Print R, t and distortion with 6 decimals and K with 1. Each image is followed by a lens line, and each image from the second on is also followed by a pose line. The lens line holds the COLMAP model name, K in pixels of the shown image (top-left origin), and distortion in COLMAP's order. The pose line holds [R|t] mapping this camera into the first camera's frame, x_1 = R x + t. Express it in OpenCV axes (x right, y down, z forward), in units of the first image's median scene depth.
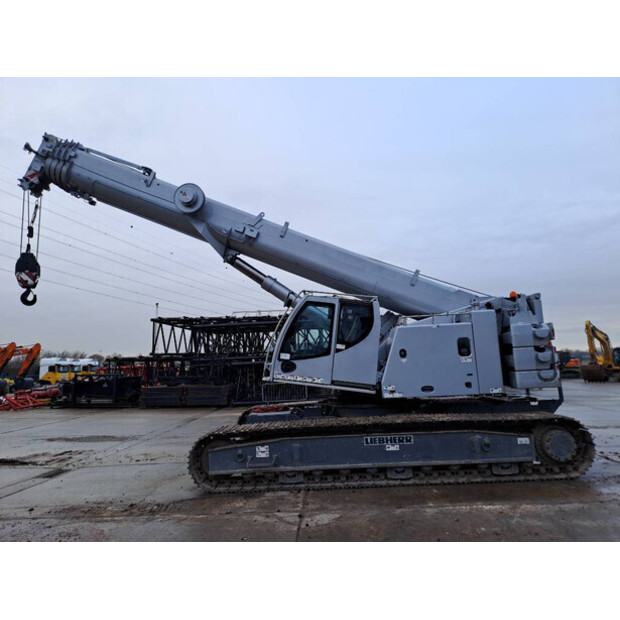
lens RADIAL K [[453.9, 0, 294.8], [0, 453.9, 312.5], [0, 0, 1]] dist [0.045993, -0.021788]
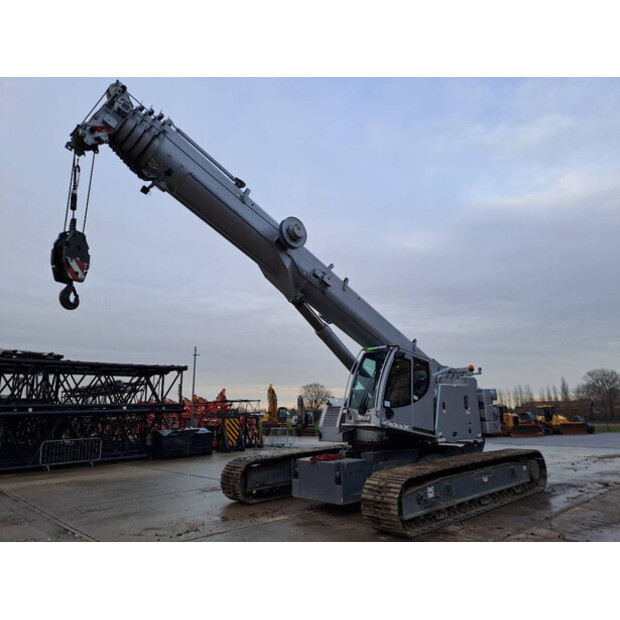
lens RADIAL K [[453.9, 0, 309.5], [0, 453.9, 310.4], [0, 0, 1]] dist [0.045993, -0.021788]
pose [[0.696612, 0.183739, 0.693521, -0.951633], [-0.095789, 0.981815, -0.163902, 0.073290], [-0.711025, 0.047745, 0.701544, 0.355106]]
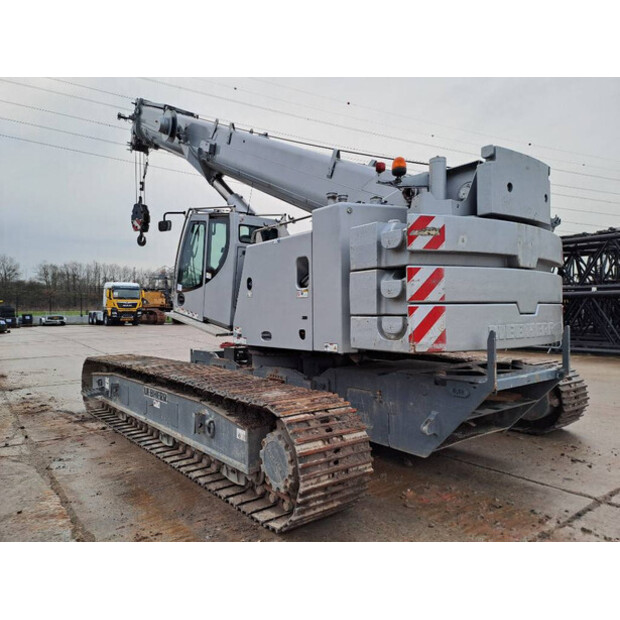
lens RADIAL K [[453.9, 0, 311.6], [0, 453.9, 309.1], [0, 0, 1]] dist [0.045993, -0.021788]
pose [[0.662951, 0.039122, -0.747640, 0.824156], [0.073769, 0.990360, 0.117236, 0.052832], [0.745020, -0.132874, 0.653674, 0.601208]]
